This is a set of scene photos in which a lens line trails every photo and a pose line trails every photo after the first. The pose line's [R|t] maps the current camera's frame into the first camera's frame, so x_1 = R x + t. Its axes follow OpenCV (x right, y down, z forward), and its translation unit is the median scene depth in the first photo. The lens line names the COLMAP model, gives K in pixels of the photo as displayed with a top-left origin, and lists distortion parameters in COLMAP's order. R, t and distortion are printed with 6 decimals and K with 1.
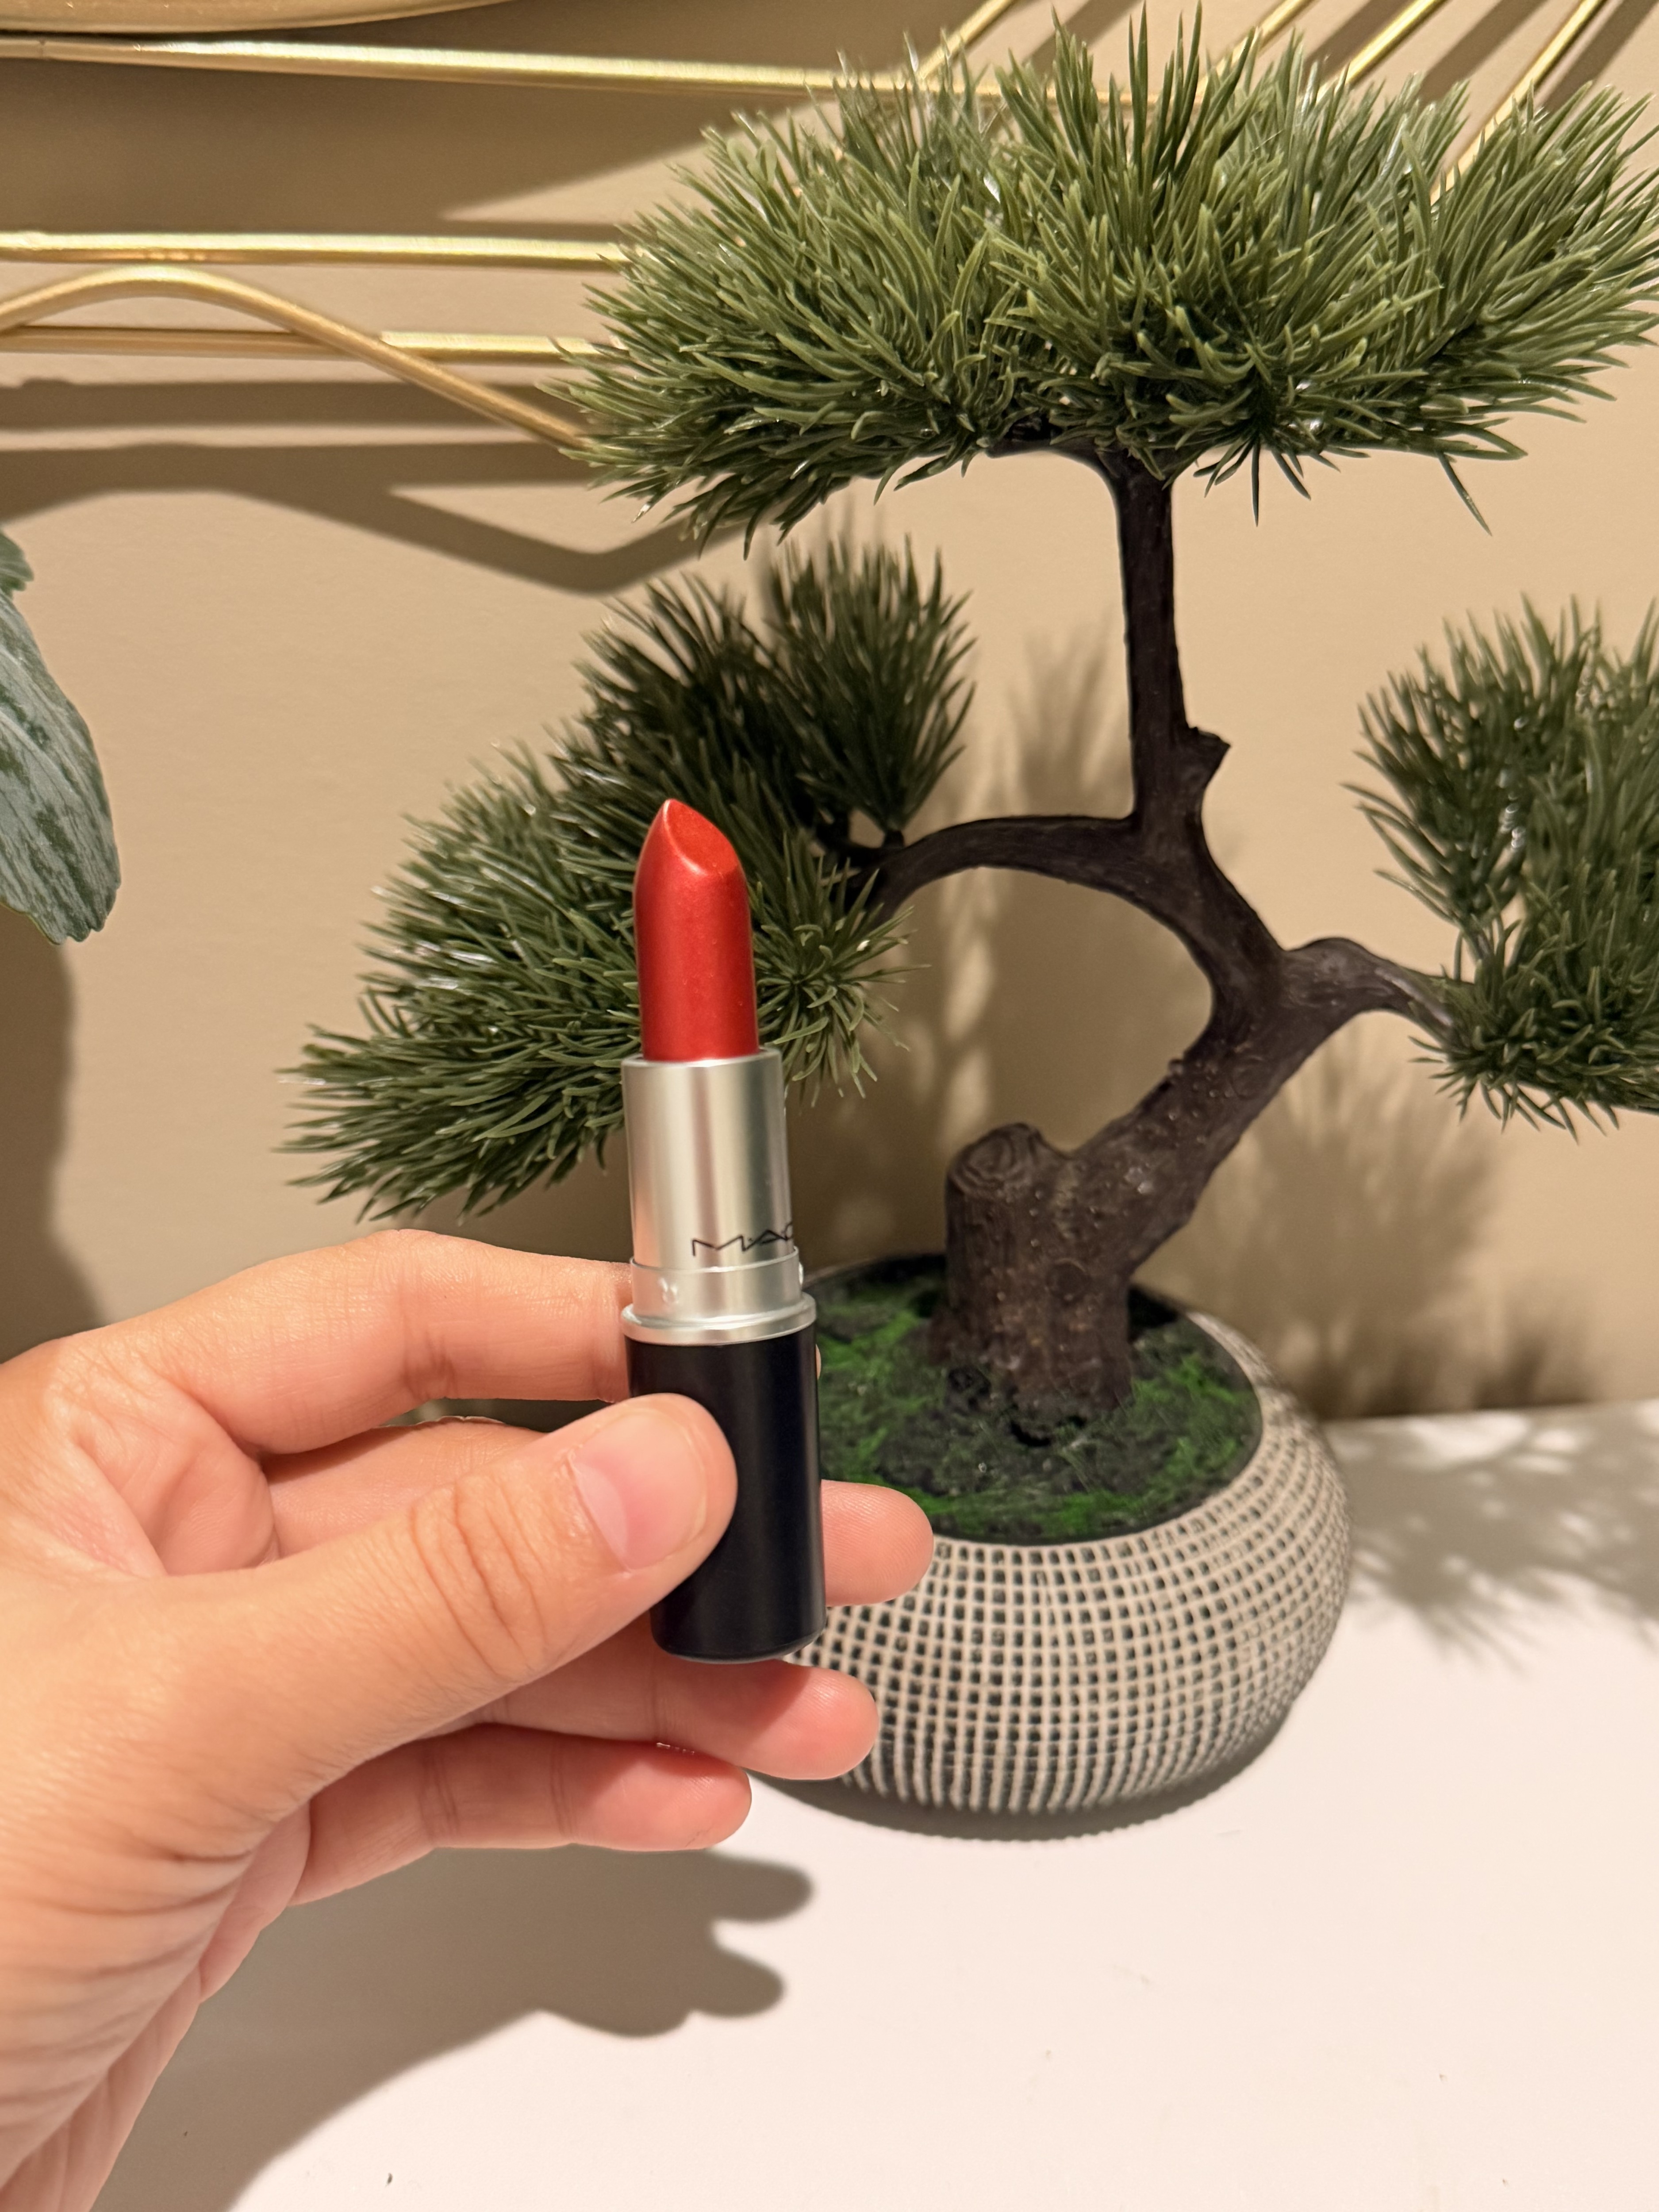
lens RADIAL K [[2198.2, 0, 817.1], [0, 2198.2, 1138.2], [0, 0, 1]] dist [0.160759, -0.409895]
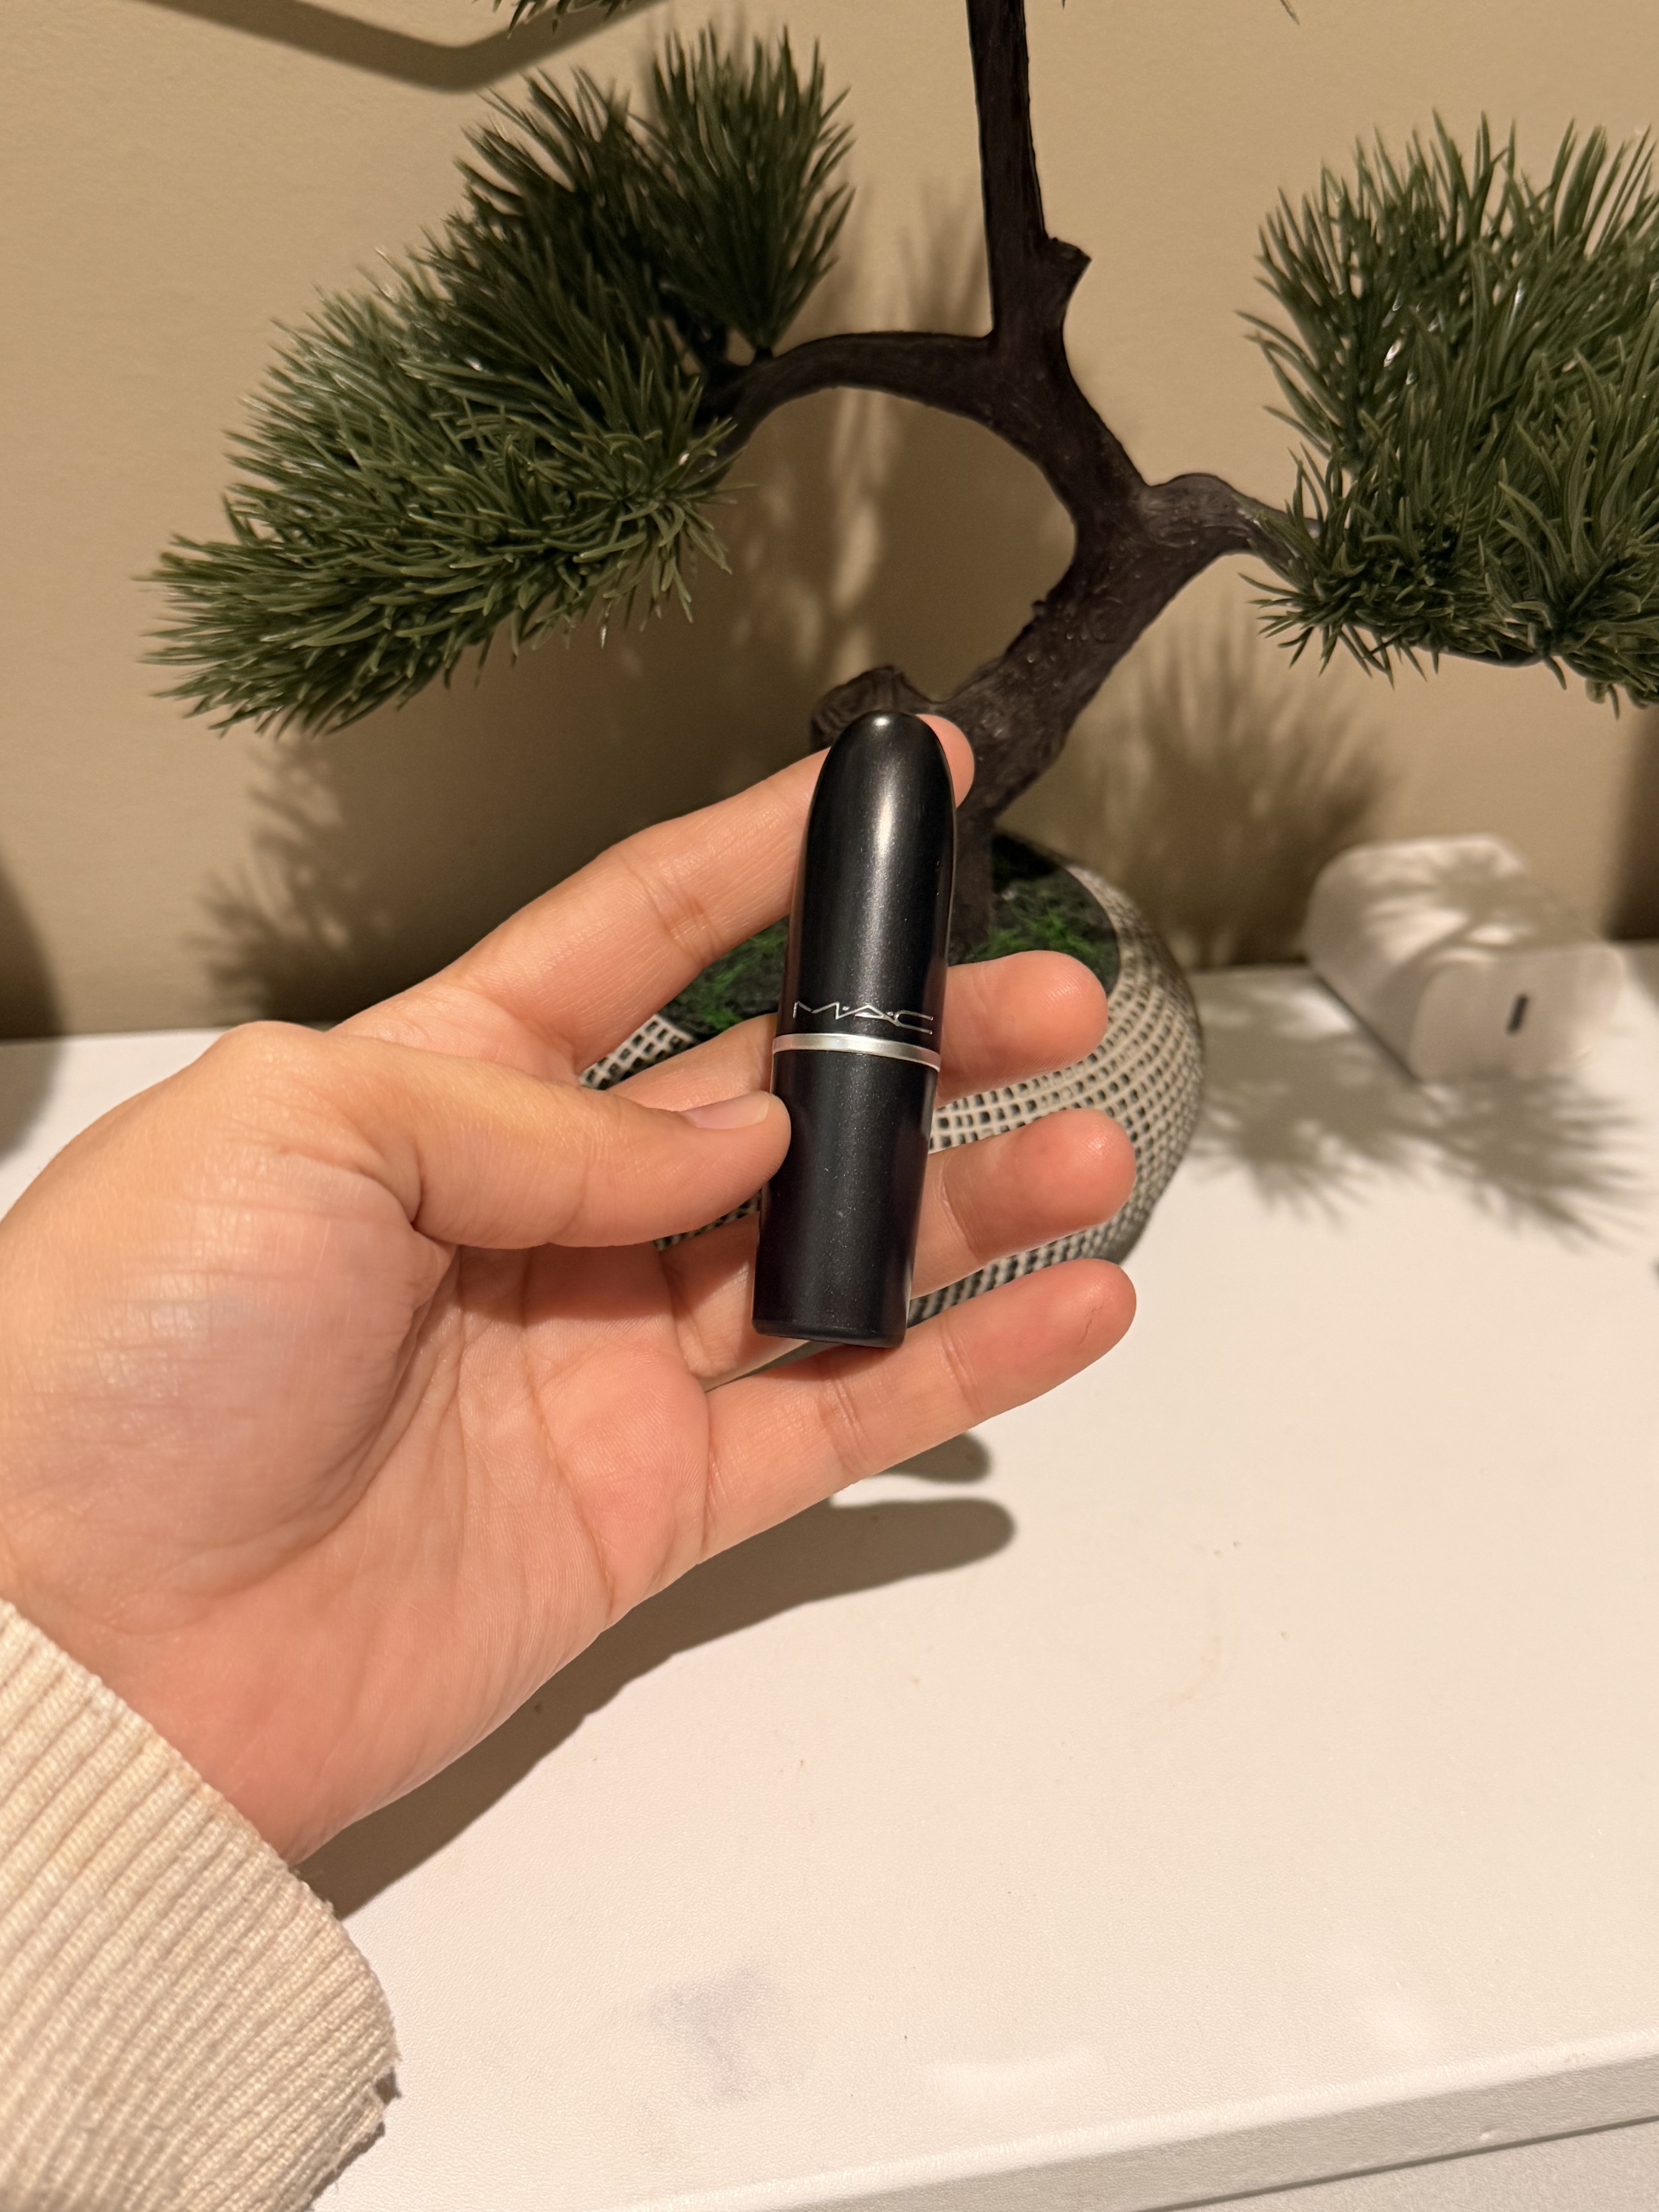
lens RADIAL K [[2198.2, 0, 817.1], [0, 2198.2, 1138.2], [0, 0, 1]] dist [0.160759, -0.409895]
pose [[0.997689, 0.043945, -0.051819, 0.128697], [-0.034060, 0.983402, 0.178214, 0.028245], [0.058791, -0.176037, 0.982626, -0.025002]]
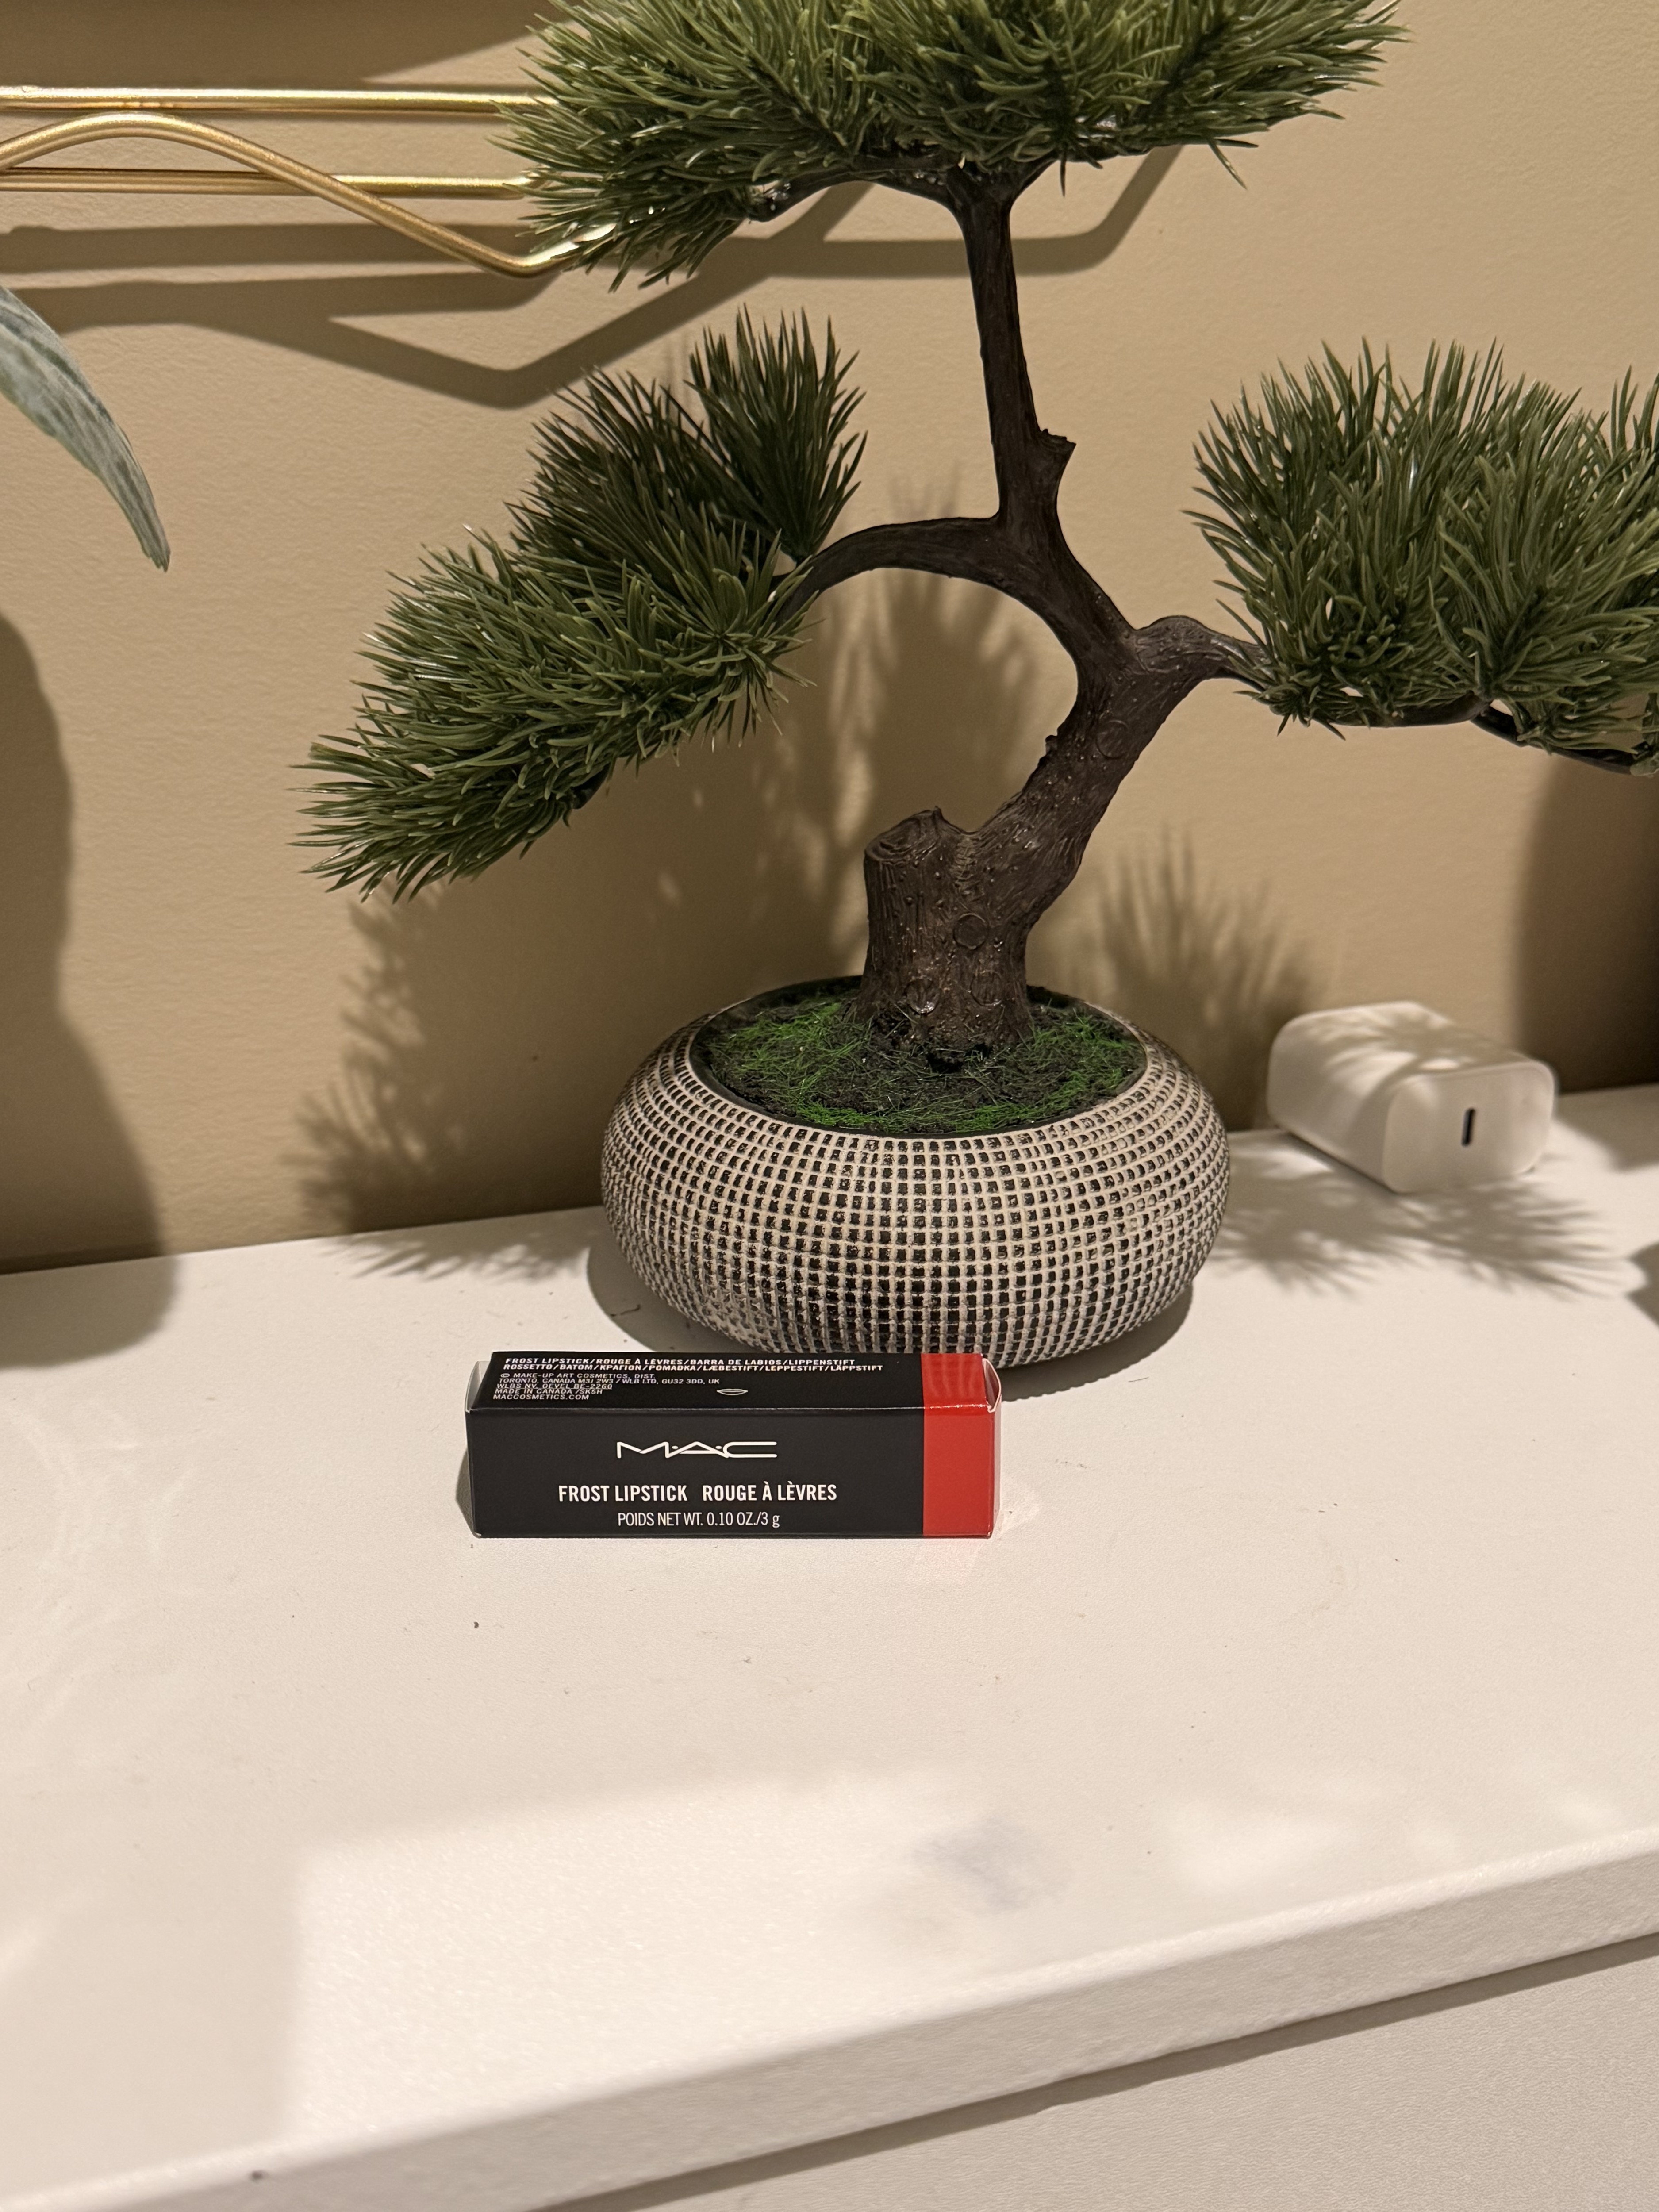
lens RADIAL K [[2198.2, 0, 817.1], [0, 2198.2, 1138.2], [0, 0, 1]] dist [0.160759, -0.409895]
pose [[0.998885, -0.047044, 0.003973, 0.023291], [0.047191, 0.997369, -0.055029, 0.244293], [-0.001373, 0.055155, 0.998477, -0.173004]]
